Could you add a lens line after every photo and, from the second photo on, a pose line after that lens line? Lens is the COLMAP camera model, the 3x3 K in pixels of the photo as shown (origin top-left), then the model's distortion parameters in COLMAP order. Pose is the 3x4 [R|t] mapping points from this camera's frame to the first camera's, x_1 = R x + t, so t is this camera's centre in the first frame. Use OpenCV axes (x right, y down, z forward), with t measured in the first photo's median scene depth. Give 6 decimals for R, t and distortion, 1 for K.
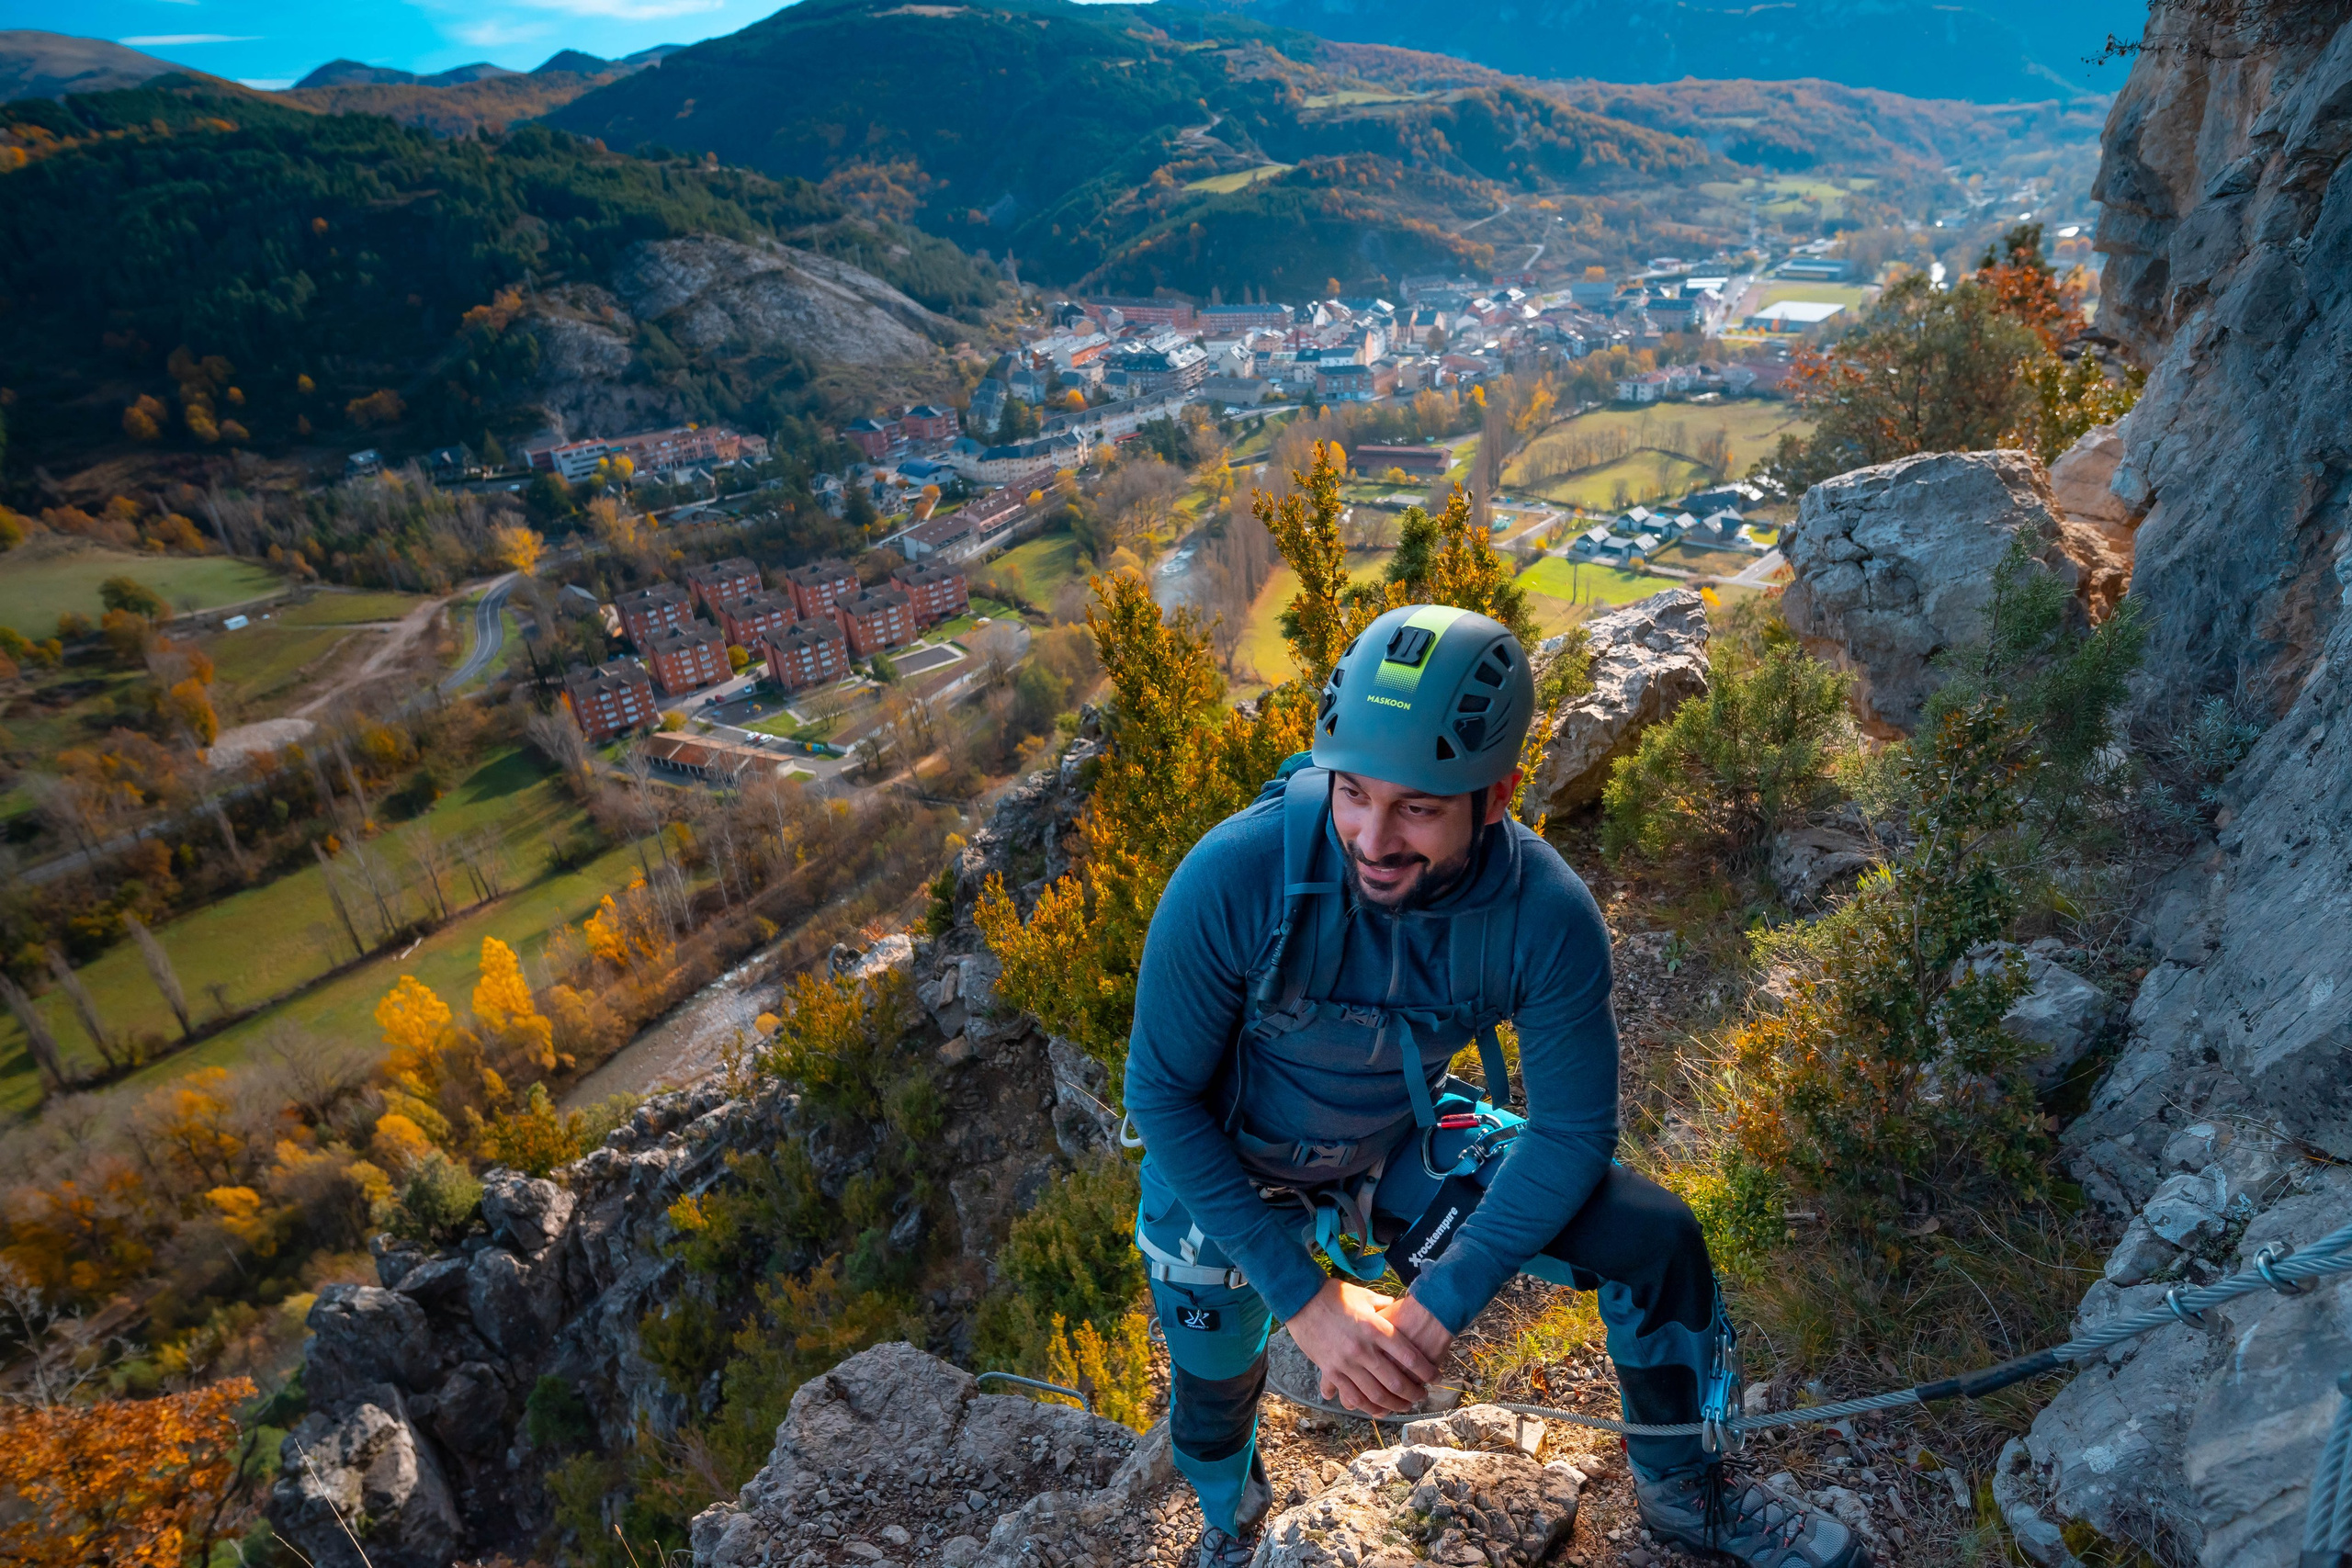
lens RADIAL K [[1337.5, 0, 1181.9], [0, 1337.5, 777.8], [0, 0, 1]] dist [-0.031615, 0.023674]
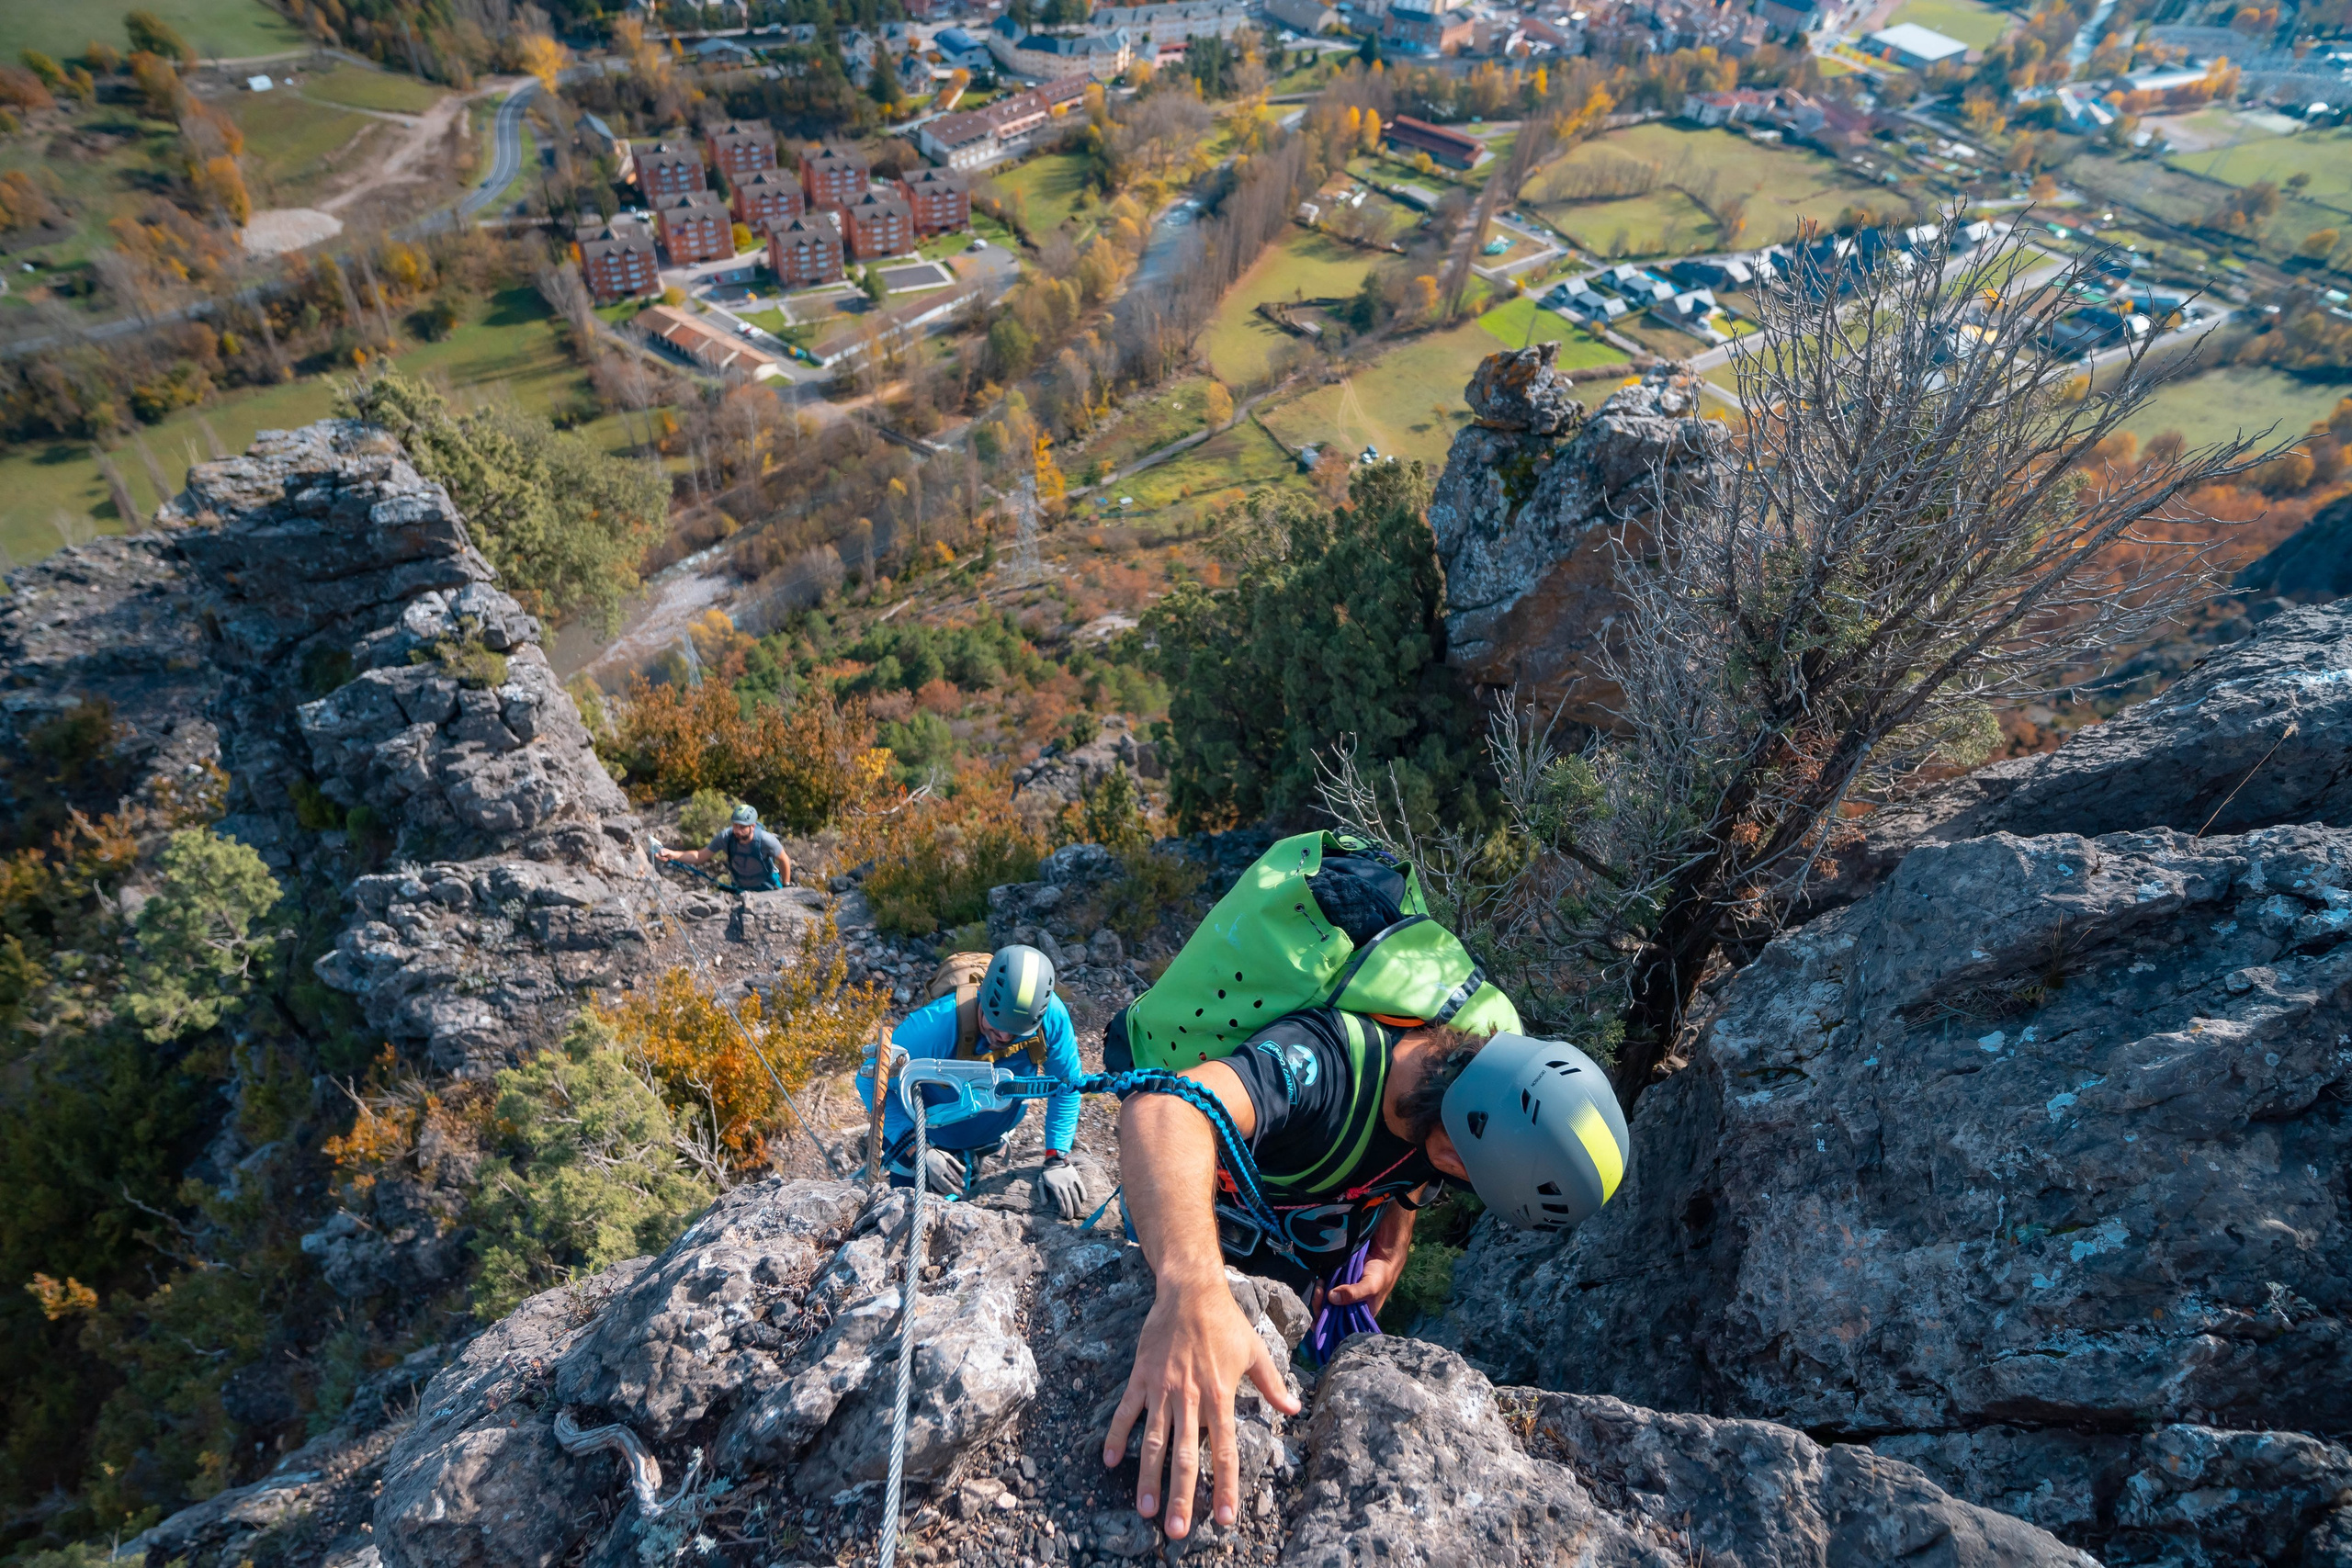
lens RADIAL K [[1337.5, 0, 1180.9], [0, 1337.5, 780.0], [0, 0, 1]] dist [-0.031615, 0.023674]
pose [[0.976471, 0.211255, 0.043300, 0.047319], [-0.214299, 0.928186, 0.304216, -0.074228], [0.024077, -0.306338, 0.951618, -0.113222]]
